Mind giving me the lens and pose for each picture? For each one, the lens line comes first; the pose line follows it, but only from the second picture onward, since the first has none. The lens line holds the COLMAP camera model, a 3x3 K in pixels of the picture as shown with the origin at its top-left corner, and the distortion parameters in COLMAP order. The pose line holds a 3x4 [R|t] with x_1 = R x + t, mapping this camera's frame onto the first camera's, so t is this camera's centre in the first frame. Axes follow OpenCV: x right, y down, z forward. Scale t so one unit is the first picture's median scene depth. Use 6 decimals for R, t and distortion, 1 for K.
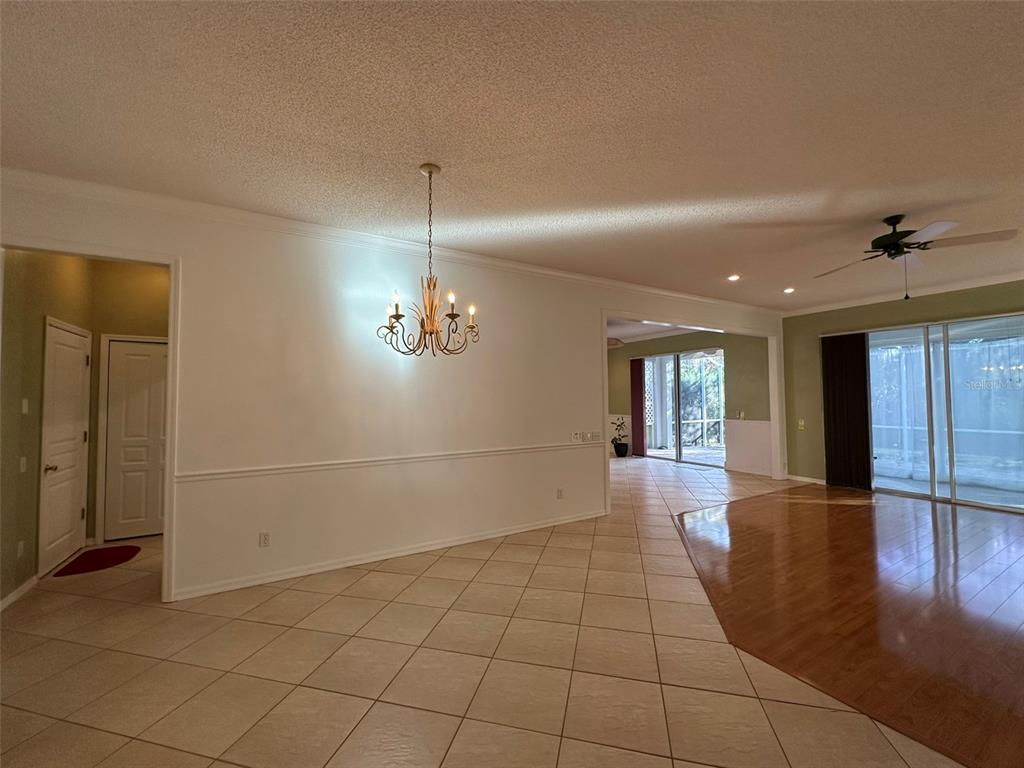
lens RADIAL K [[413.1, 0, 514.4], [0, 413.1, 381.9], [0, 0, 1]] dist [-0.000949, 0.000035]
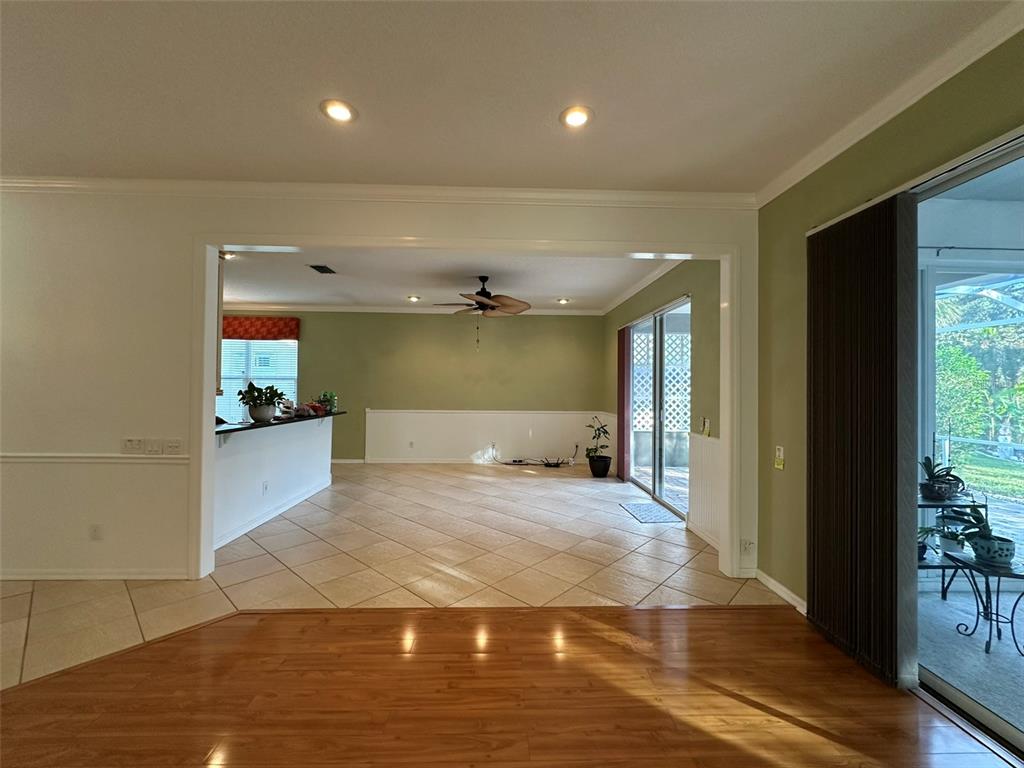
lens RADIAL K [[415.7, 0, 512.0], [0, 415.7, 384.0], [0, 0, 1]] dist [-0.000399, 0.000088]
pose [[0.874749, 0.012636, -0.484411, 0.464011], [0.000607, 0.999631, 0.027173, 0.012446], [0.484576, -0.024064, 0.874418, 0.354941]]
